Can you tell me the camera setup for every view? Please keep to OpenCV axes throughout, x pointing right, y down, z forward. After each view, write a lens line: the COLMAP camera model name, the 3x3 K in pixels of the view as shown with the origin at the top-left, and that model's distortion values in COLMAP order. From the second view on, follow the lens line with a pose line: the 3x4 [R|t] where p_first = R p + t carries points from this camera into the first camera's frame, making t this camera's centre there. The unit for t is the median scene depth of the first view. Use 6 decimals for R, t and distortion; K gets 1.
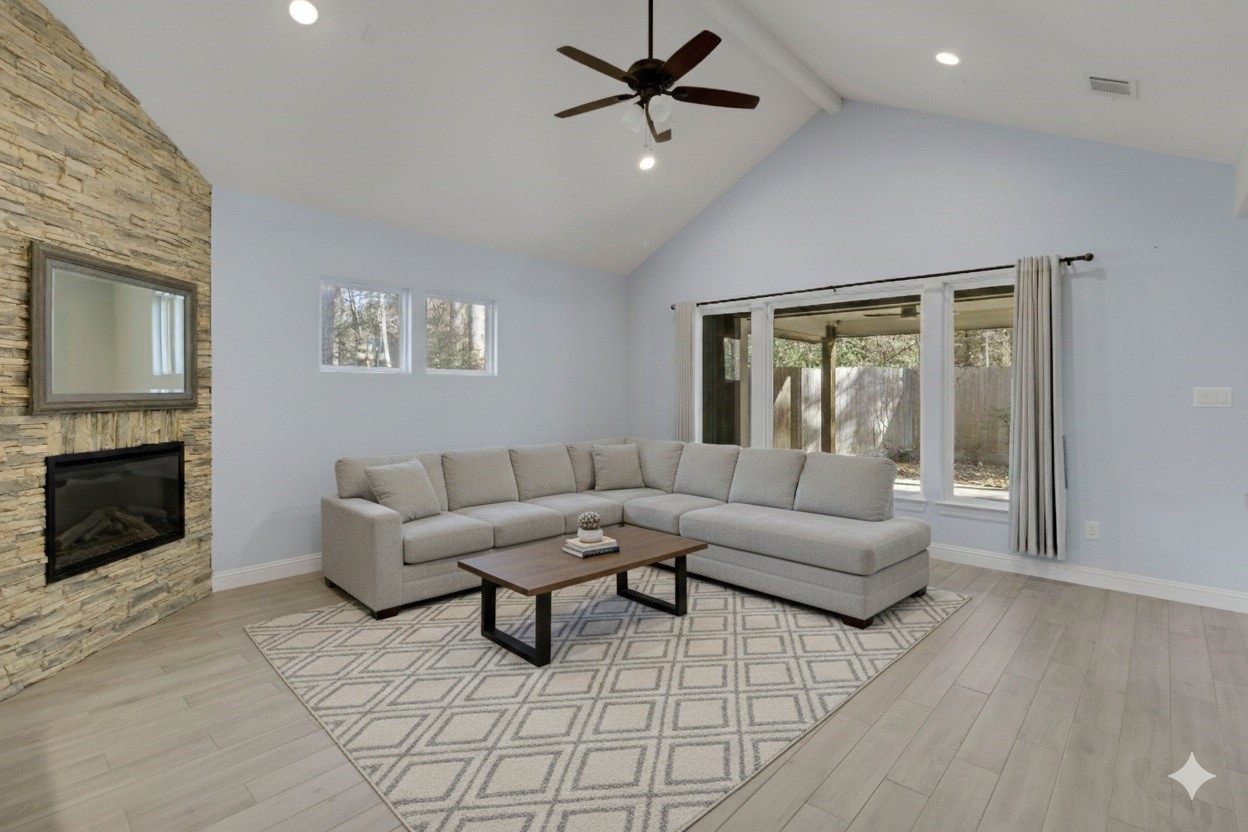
lens RADIAL K [[598.8, 0, 663.2], [0, 598.8, 392.5], [0, 0, 1]] dist [0.007321, -0.001539]
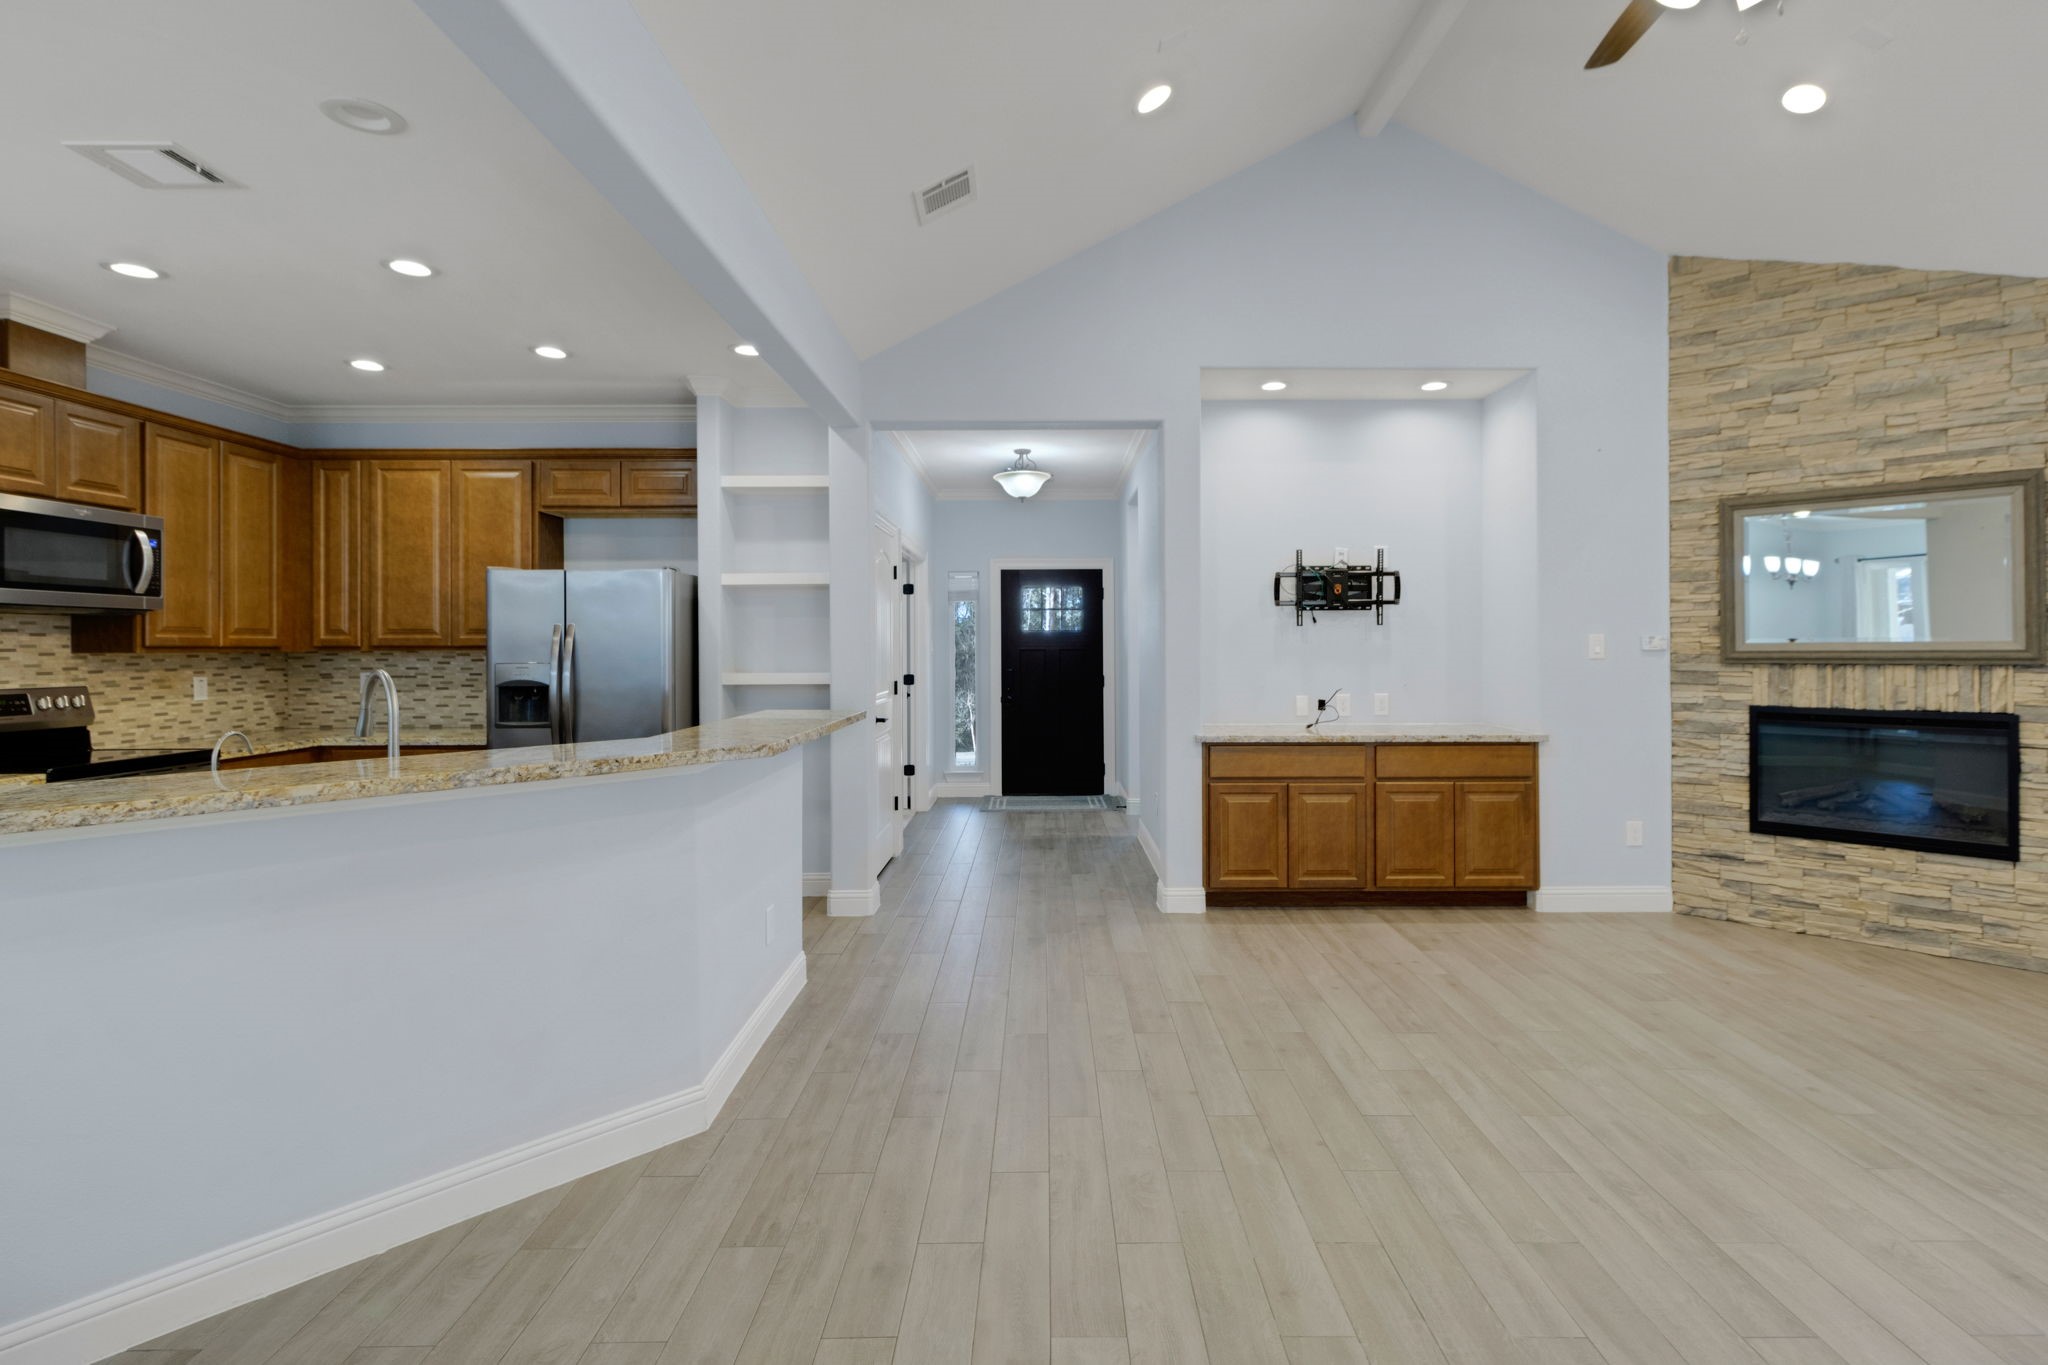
lens RADIAL K [[982.7, 0, 1047.6], [0, 982.7, 646.4], [0, 0, 1]] dist [0.007321, -0.001539]
pose [[-0.752487, 0.003798, -0.658596, 0.729983], [0.002950, 0.999993, 0.002396, 0.000705], [0.658600, -0.000140, -0.752493, 1.137433]]
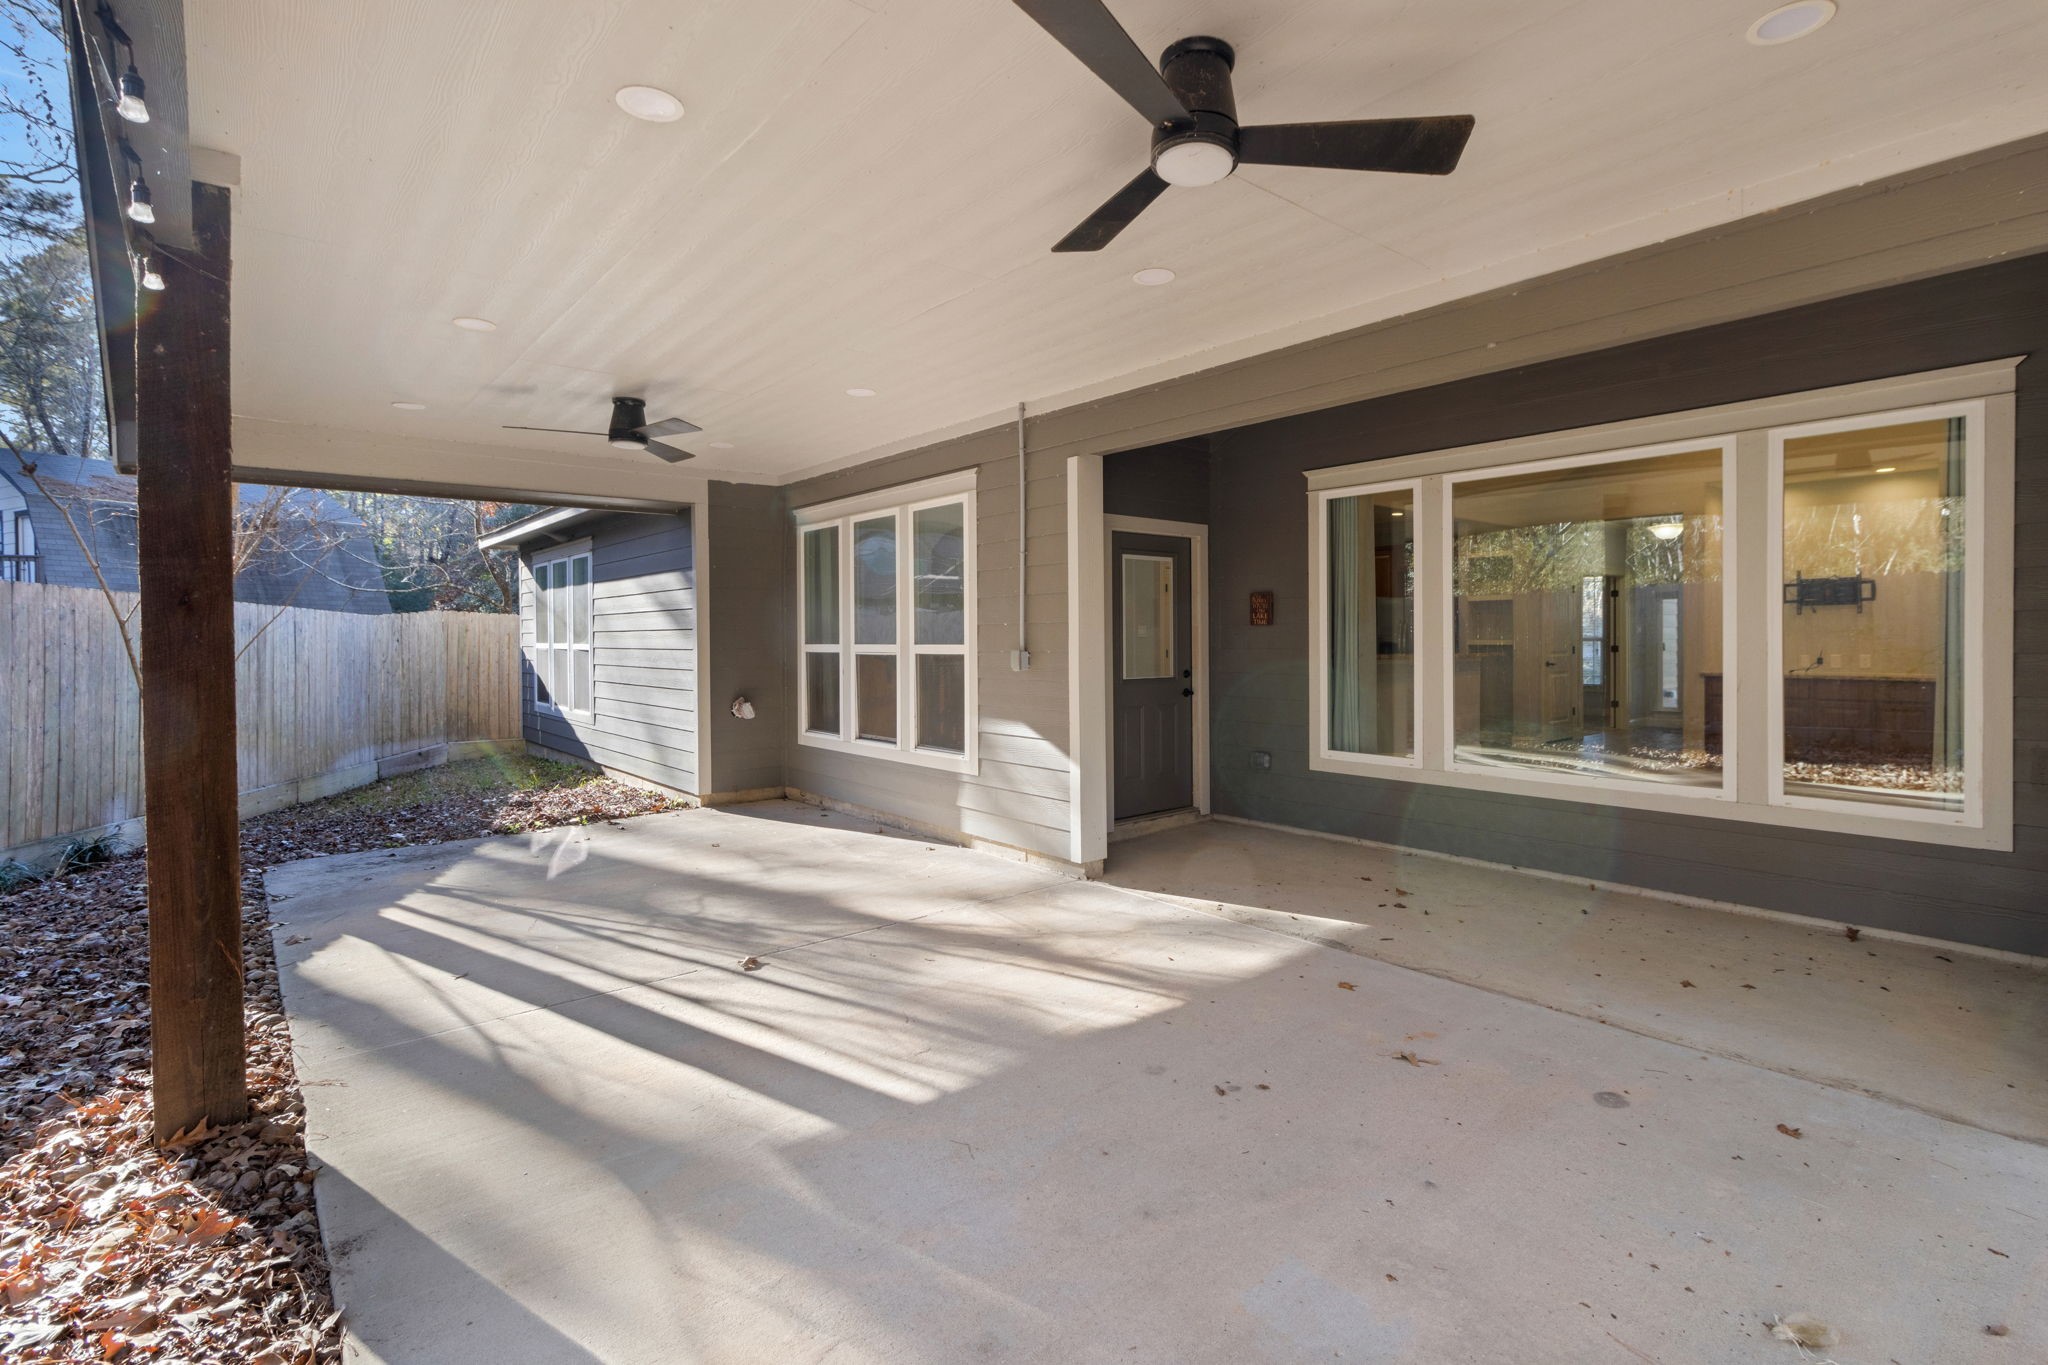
lens RADIAL K [[982.7, 0, 1039.6], [0, 982.7, 635.8], [0, 0, 1]] dist [0.007321, -0.001539]
pose [[-0.988786, 0.005256, 0.149248, 1.034449], [0.005457, 0.999985, 0.000931, 0.016655], [-0.149241, 0.001735, -0.988799, 3.098931]]
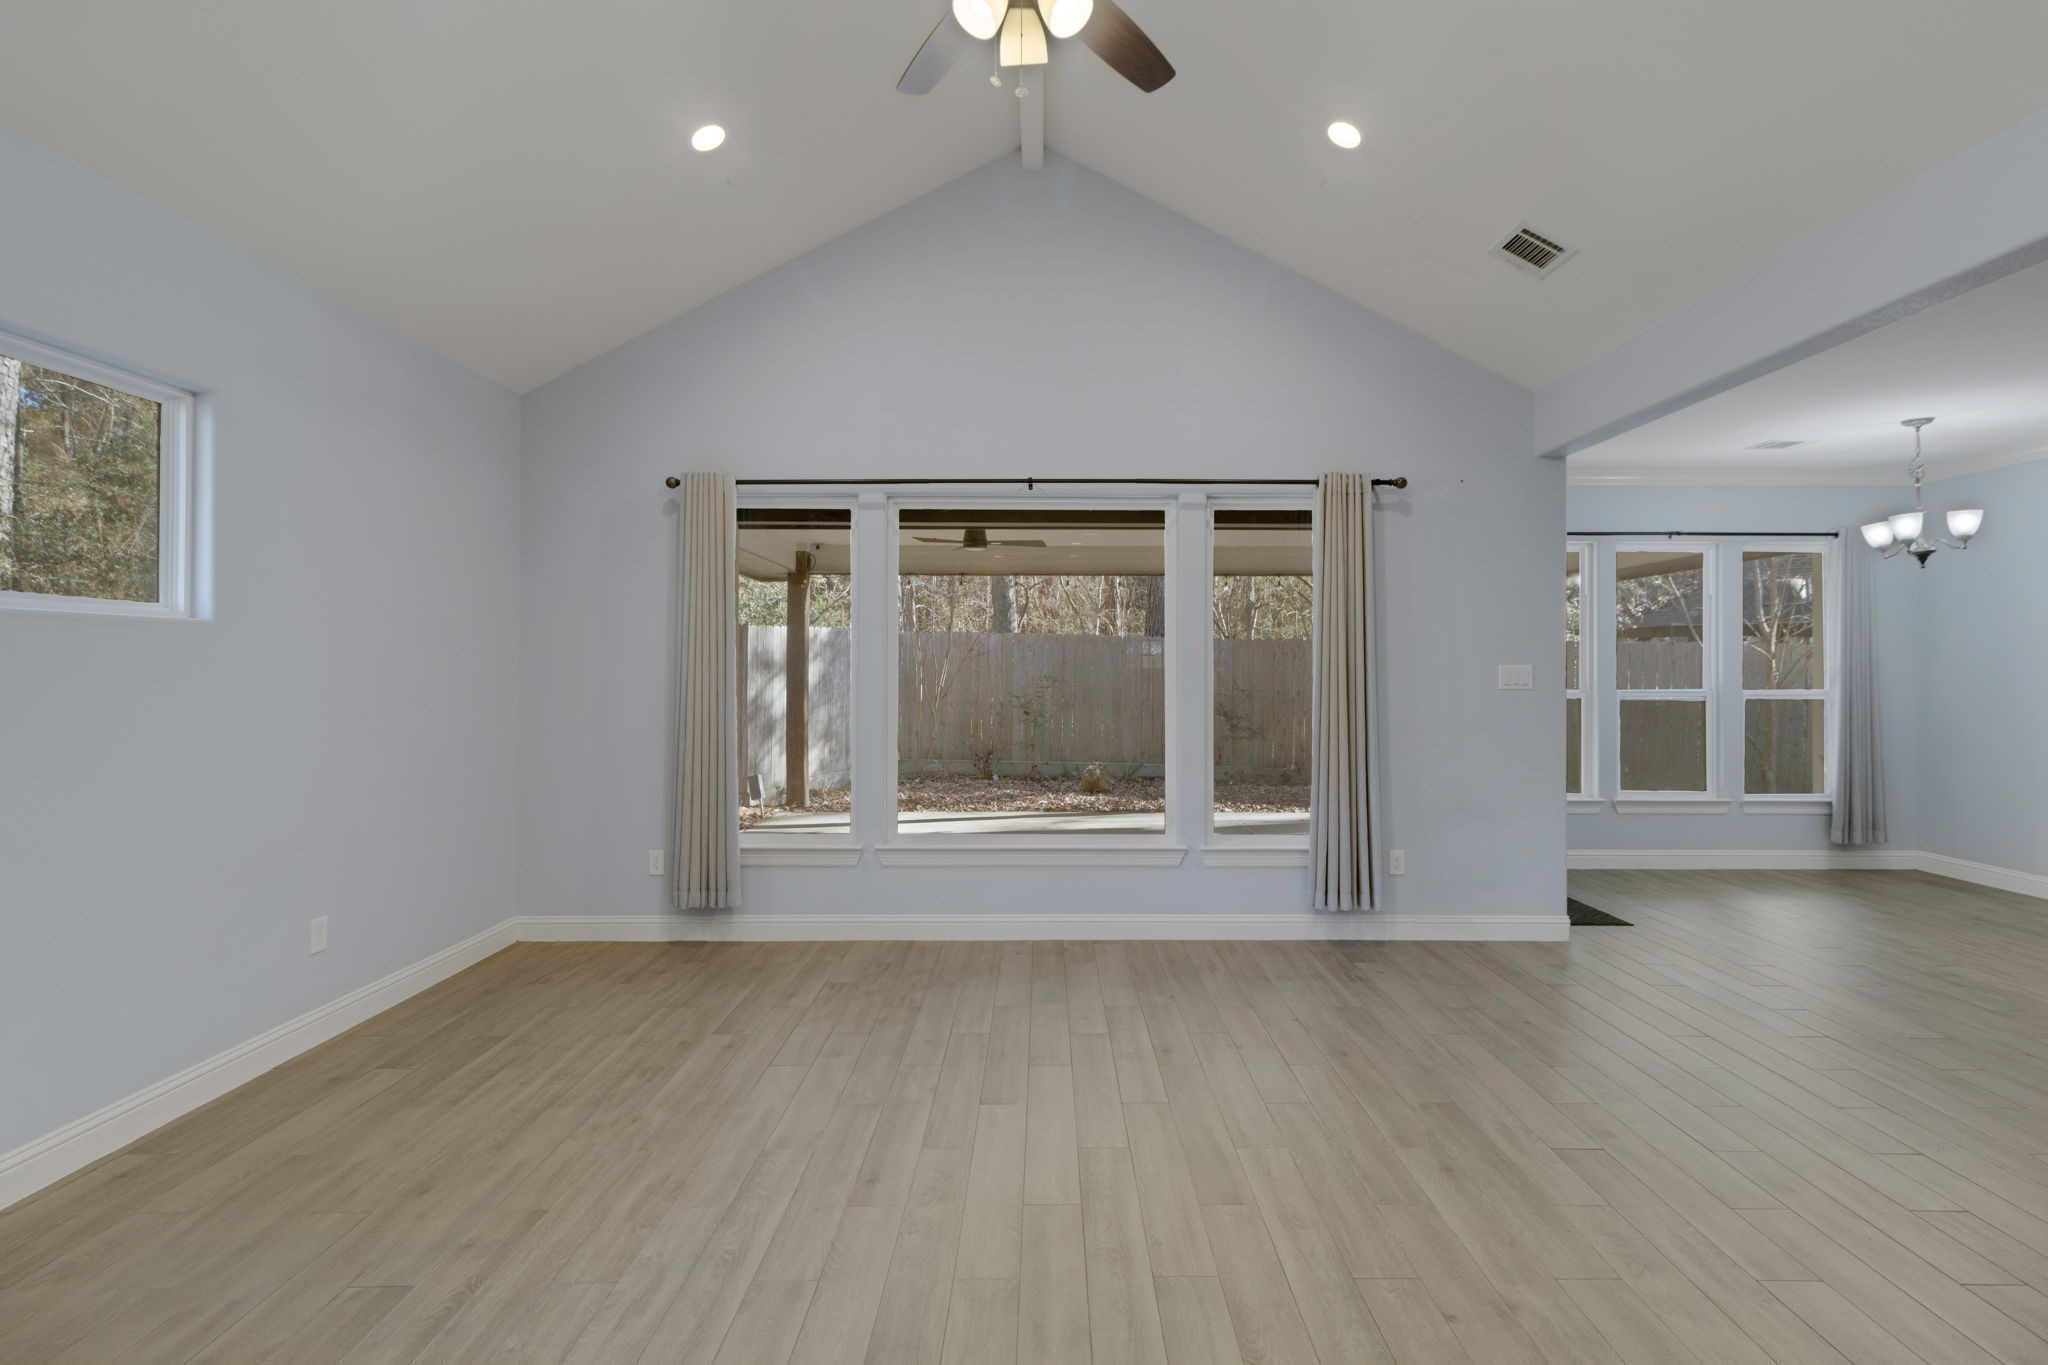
lens RADIAL K [[982.7, 0, 1045.2], [0, 982.7, 663.2], [0, 0, 1]] dist [0.007321, -0.001539]
pose [[0.753635, 0.003703, 0.657283, -0.442758], [0.001061, 0.999976, -0.006850, -0.001771], [-0.657293, 0.005860, 0.753613, 0.450628]]
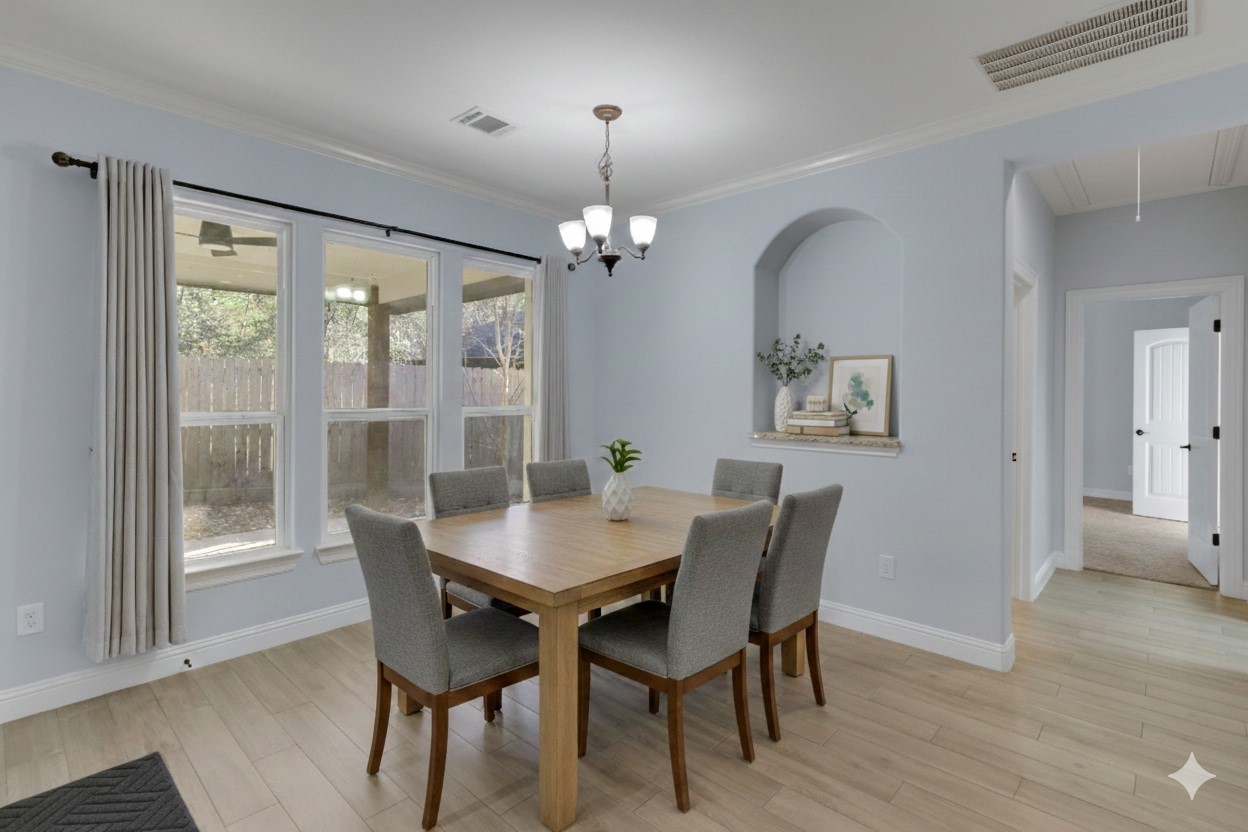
lens RADIAL K [[598.8, 0, 646.5], [0, 598.8, 390.6], [0, 0, 1]] dist [0.007321, -0.001539]
pose [[0.012343, 0.000550, 0.999924, 0.704559], [-0.002704, 0.999996, -0.000517, 0.004465], [-0.999920, -0.002697, 0.012344, 0.640234]]
